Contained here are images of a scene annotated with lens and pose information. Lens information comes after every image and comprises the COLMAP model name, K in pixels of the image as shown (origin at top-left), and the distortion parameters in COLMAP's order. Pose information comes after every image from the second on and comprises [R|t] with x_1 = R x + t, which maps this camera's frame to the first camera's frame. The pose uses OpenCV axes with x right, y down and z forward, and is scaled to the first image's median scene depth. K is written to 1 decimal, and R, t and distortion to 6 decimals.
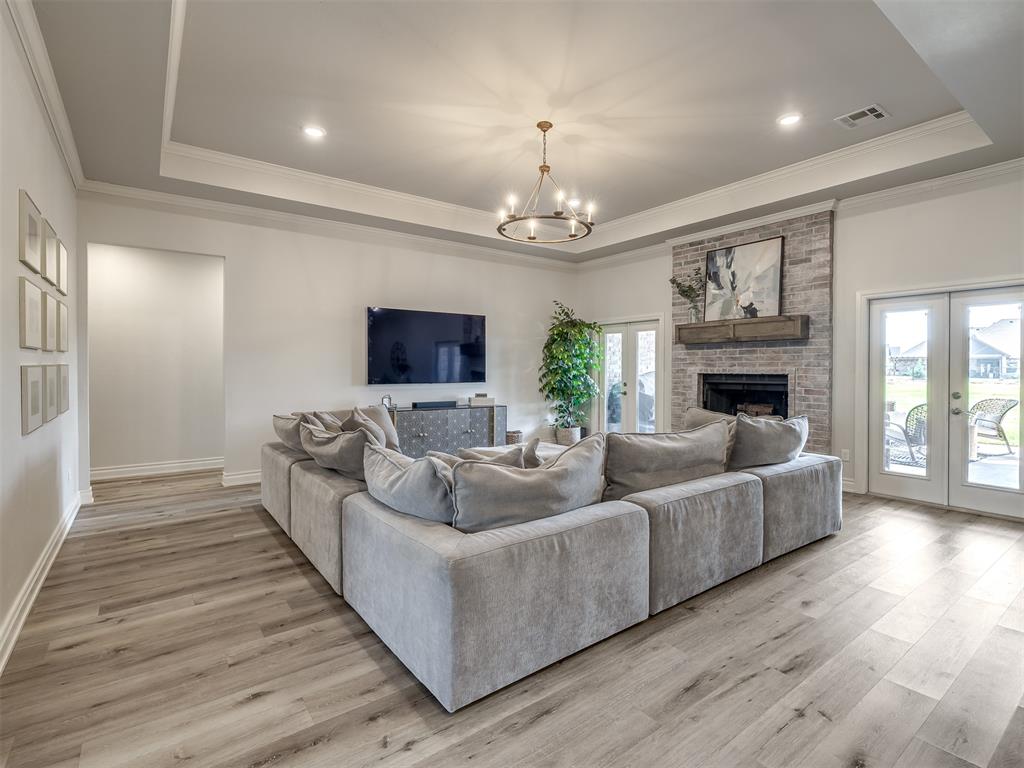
lens RADIAL K [[483.6, 0, 473.9], [0, 483.6, 373.3], [0, 0, 1]] dist [-0.001149, -0.000554]
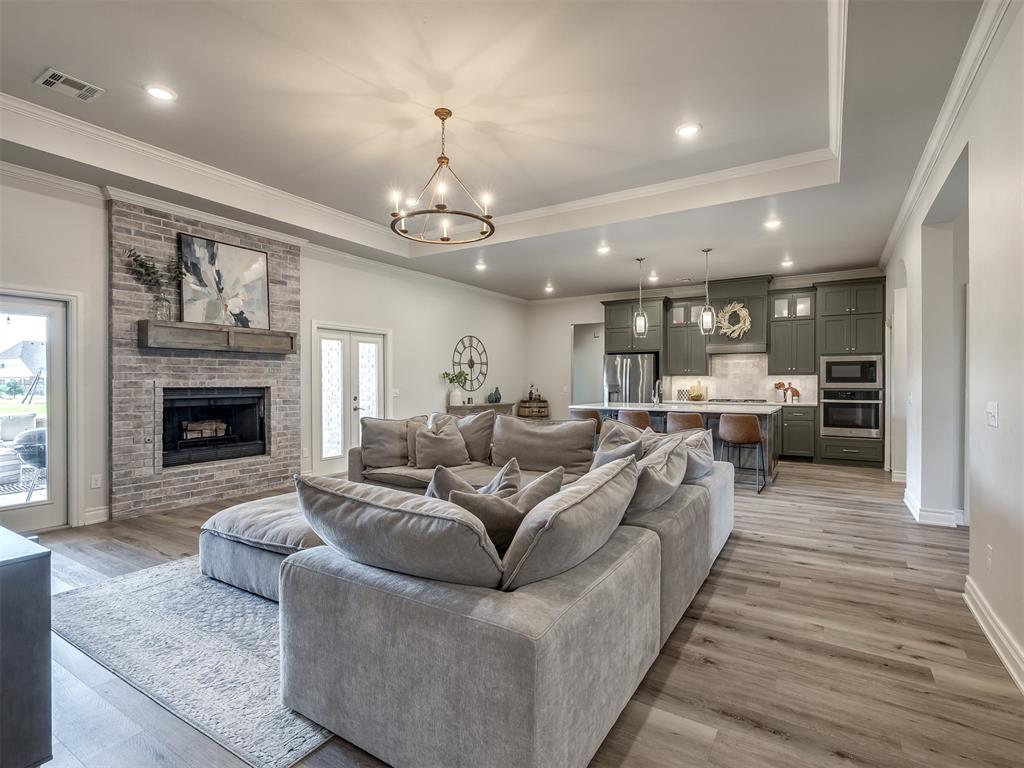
lens RADIAL K [[497.5, 0, 560.1], [0, 497.5, 383.5], [0, 0, 1]] dist [-0.000431, -0.000280]
pose [[-0.460686, -0.004964, 0.887549, -0.592538], [0.008879, 0.999909, 0.010201, -0.010282], [-0.887519, 0.012580, -0.460599, 0.936500]]
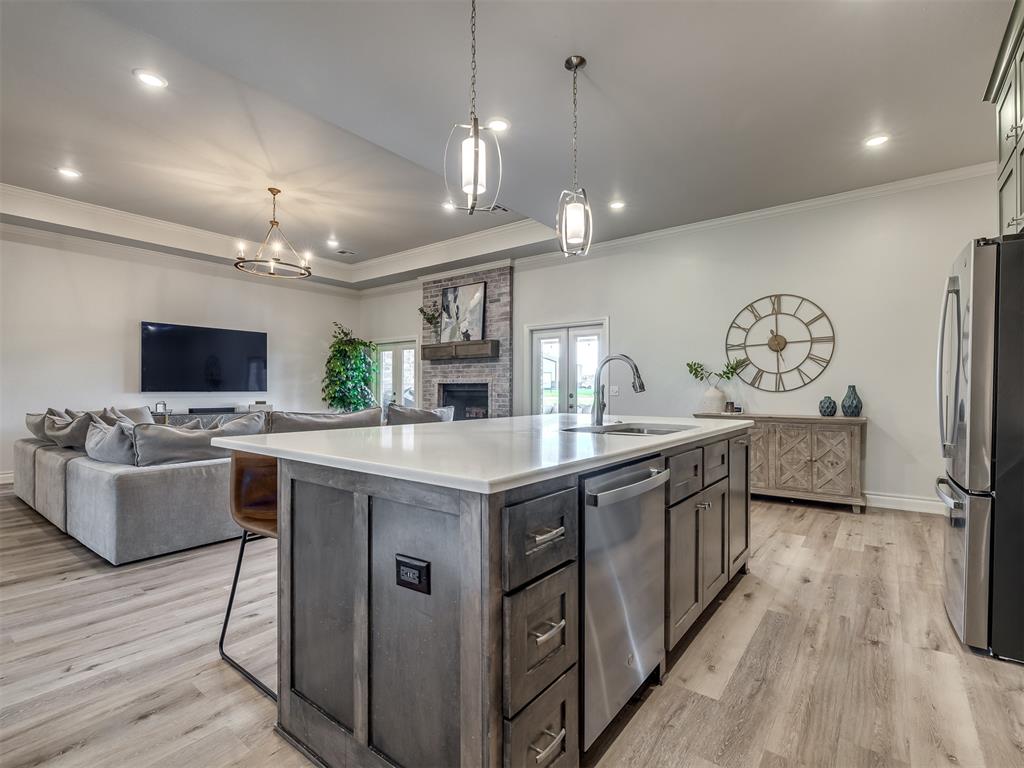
lens RADIAL K [[501.4, 0, 474.2], [0, 501.4, 388.7], [0, 0, 1]] dist [0.001563, 0.000250]
pose [[0.962547, 0.001870, 0.271107, 0.227829], [0.001184, 0.999938, -0.011100, 0.033615], [-0.271111, 0.011006, 0.962485, -0.348443]]
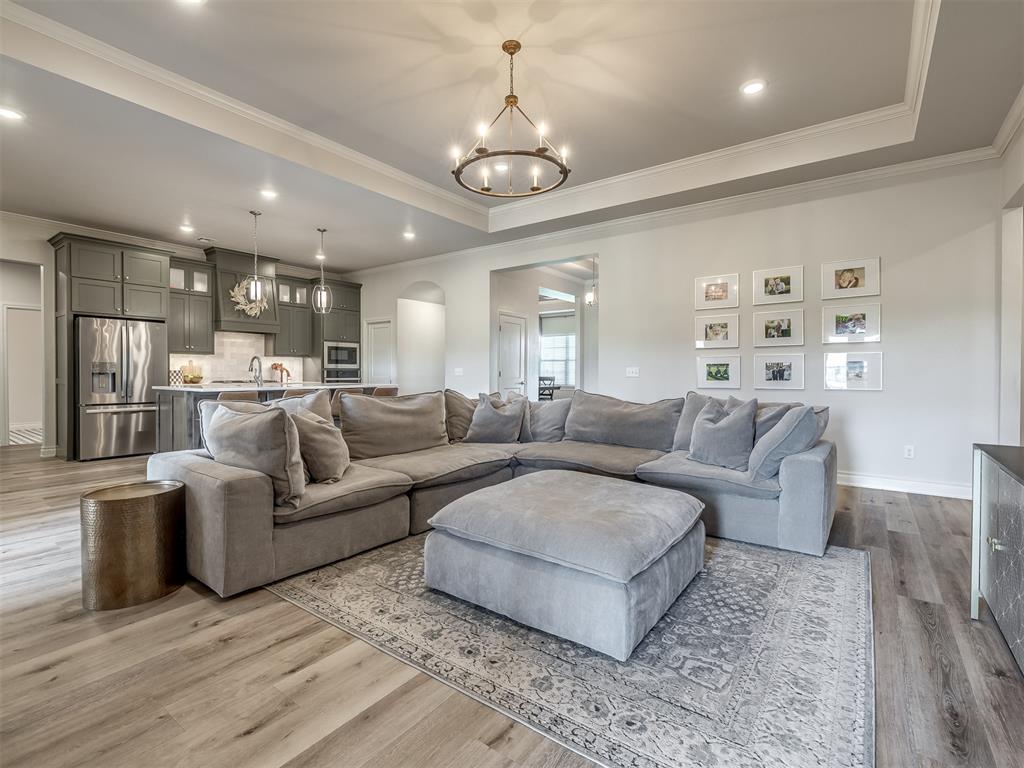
lens RADIAL K [[483.6, 0, 473.9], [0, 483.6, 373.3], [0, 0, 1]] dist [-0.001149, -0.000554]
pose [[-0.953339, -0.004441, -0.301869, 0.340736], [-0.007878, 0.999917, 0.010169, 0.020393], [0.301799, 0.012073, -0.953295, 1.329015]]
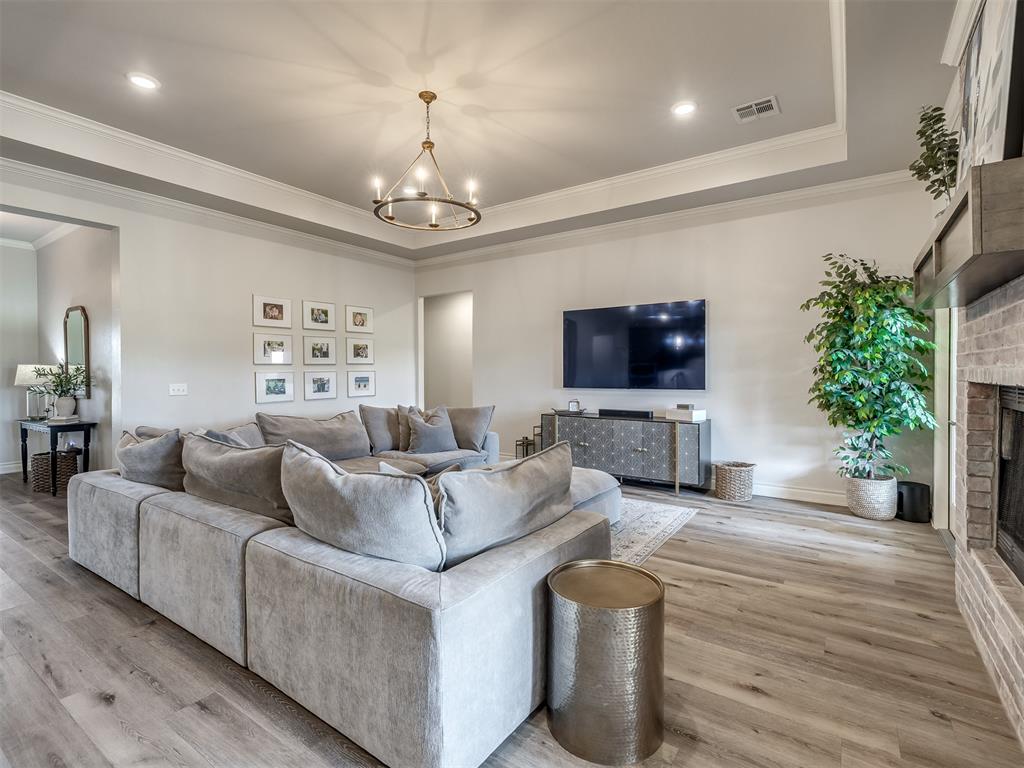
lens RADIAL K [[479.1, 0, 548.2], [0, 479.1, 377.2], [0, 0, 1]] dist [0.002554, 0.000476]
pose [[0.394160, 0.007256, -0.919013, 0.785822], [-0.002879, 0.999974, 0.006660, -0.006646], [0.919037, 0.000021, 0.394171, 0.646033]]
